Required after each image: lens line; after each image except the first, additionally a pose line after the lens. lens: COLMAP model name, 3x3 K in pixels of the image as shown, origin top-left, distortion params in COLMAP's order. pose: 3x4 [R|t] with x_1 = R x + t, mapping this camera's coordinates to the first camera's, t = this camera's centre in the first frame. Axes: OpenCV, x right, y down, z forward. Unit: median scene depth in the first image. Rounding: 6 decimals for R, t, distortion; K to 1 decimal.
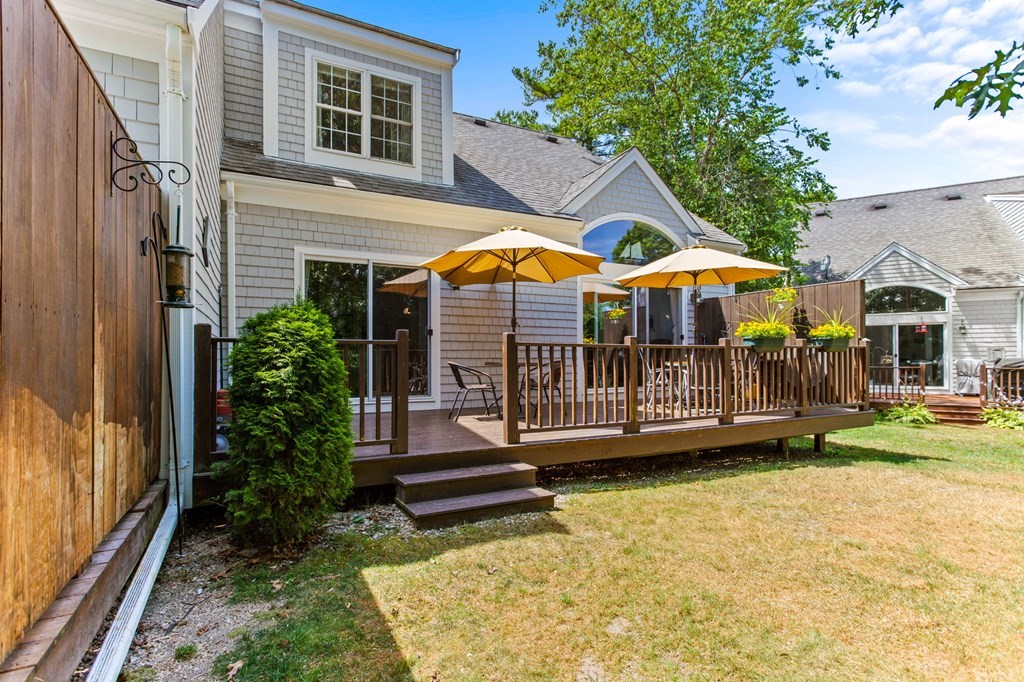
lens RADIAL K [[490.9, 0, 509.5], [0, 490.9, 352.2], [0, 0, 1]] dist [0.001131, 0.000170]
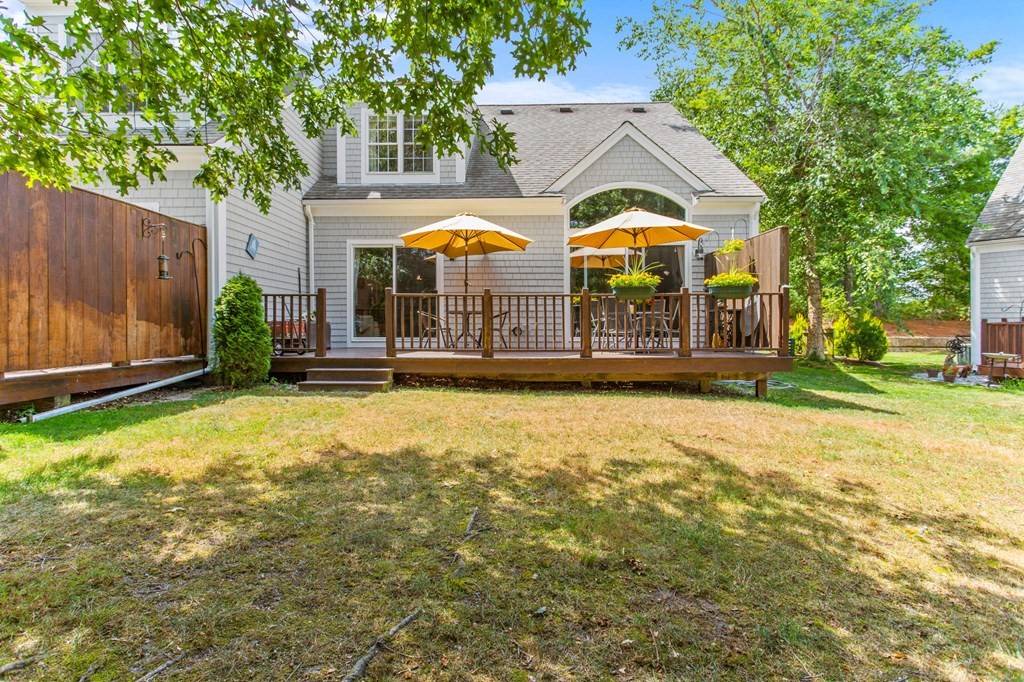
lens RADIAL K [[490.9, 0, 511.5], [0, 490.9, 331.5], [0, 0, 1]] dist [0.001131, 0.000170]
pose [[0.890283, 0.005076, -0.455380, 0.672365], [0.004550, 0.999789, 0.020039, 0.044717], [0.455386, -0.019913, 0.890072, -0.155209]]
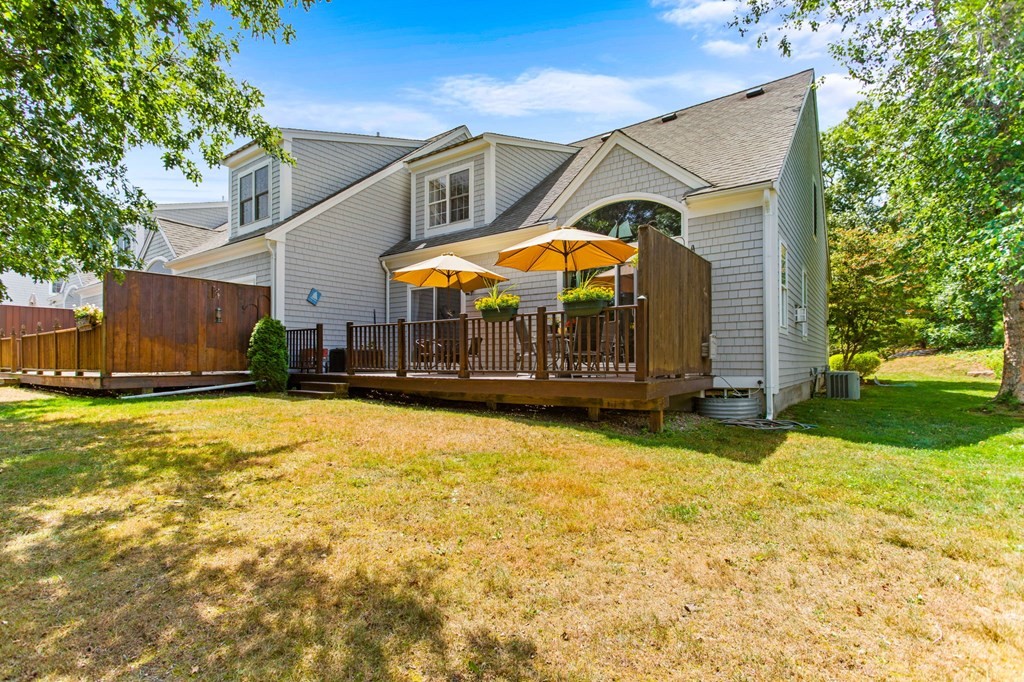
lens RADIAL K [[490.9, 0, 519.4], [0, 490.9, 359.7], [0, 0, 1]] dist [0.001131, 0.000170]
pose [[0.465217, -0.002092, -0.885194, 1.360459], [0.009229, 0.999954, 0.002487, 0.077846], [0.885148, -0.009327, 0.465215, 0.420172]]
